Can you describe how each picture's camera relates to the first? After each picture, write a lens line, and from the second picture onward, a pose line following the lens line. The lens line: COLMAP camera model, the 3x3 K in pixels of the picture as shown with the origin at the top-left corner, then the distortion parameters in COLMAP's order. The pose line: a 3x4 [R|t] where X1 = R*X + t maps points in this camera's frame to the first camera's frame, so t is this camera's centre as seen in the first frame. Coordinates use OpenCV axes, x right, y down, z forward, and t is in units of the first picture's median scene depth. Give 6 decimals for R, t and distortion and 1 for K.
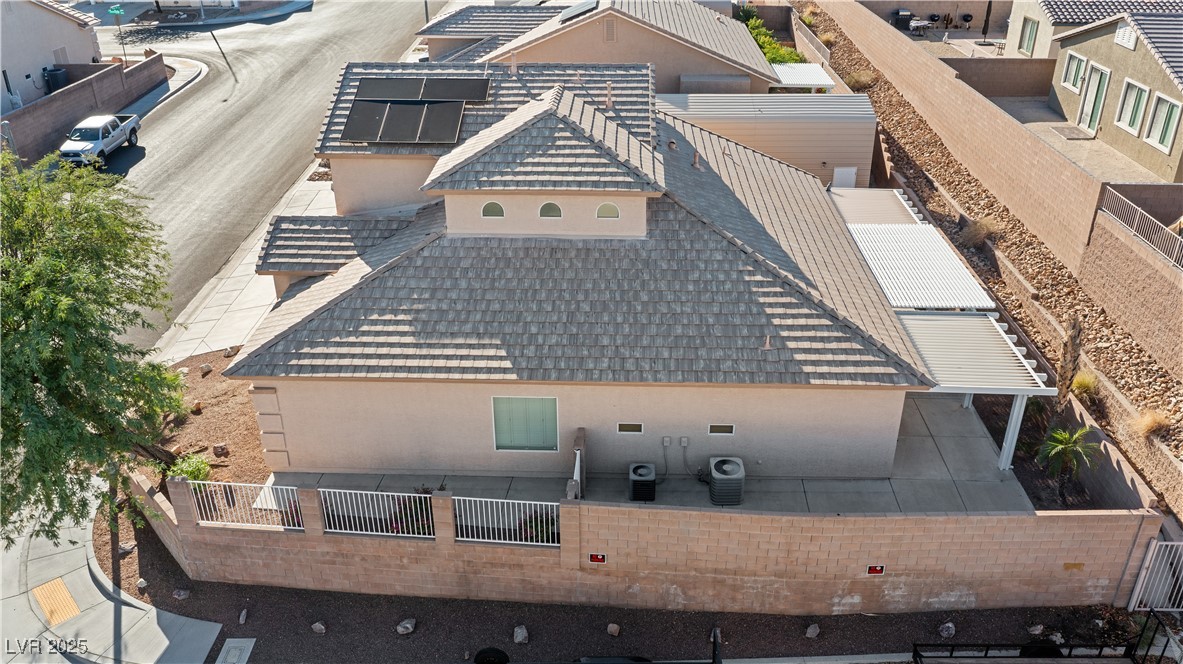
lens RADIAL K [[934.4, 0, 588.9], [0, 934.4, 330.5], [0, 0, 1]] dist [-0.018257, 0.004186]
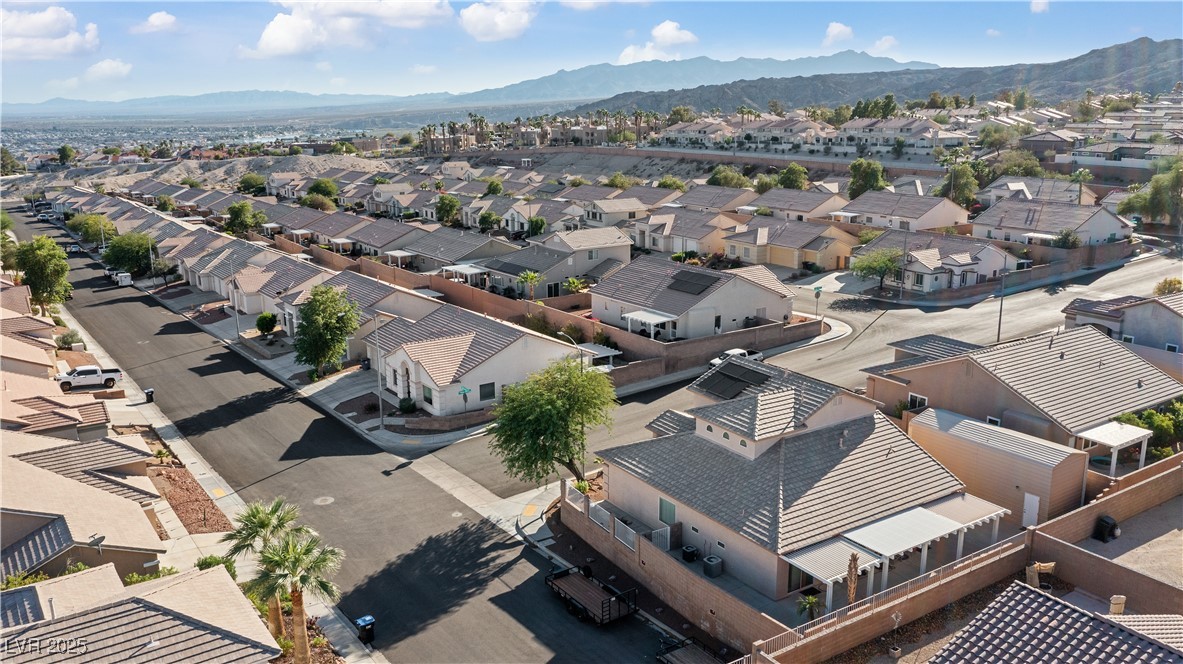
lens RADIAL K [[934.4, 0, 593.7], [0, 934.4, 331.8], [0, 0, 1]] dist [-0.018257, 0.004186]
pose [[0.577764, 0.195603, -0.792419, 1.754288], [-0.375062, 0.925911, -0.044908, -0.161943], [0.724926, 0.323152, 0.608322, -0.795000]]
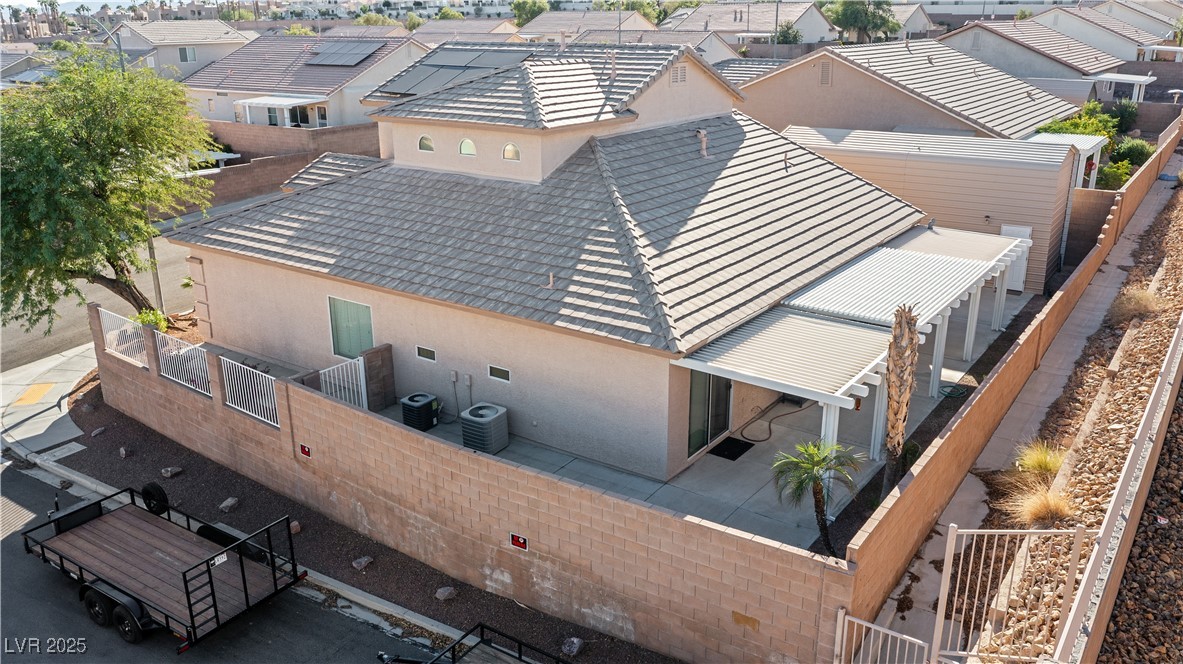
lens RADIAL K [[934.4, 0, 595.0], [0, 934.4, 329.2], [0, 0, 1]] dist [-0.018257, 0.004186]
pose [[0.837677, 0.175983, -0.517038, 0.725265], [-0.253894, 0.963633, -0.083357, 0.125182], [0.483565, 0.201099, 0.851894, 0.292676]]
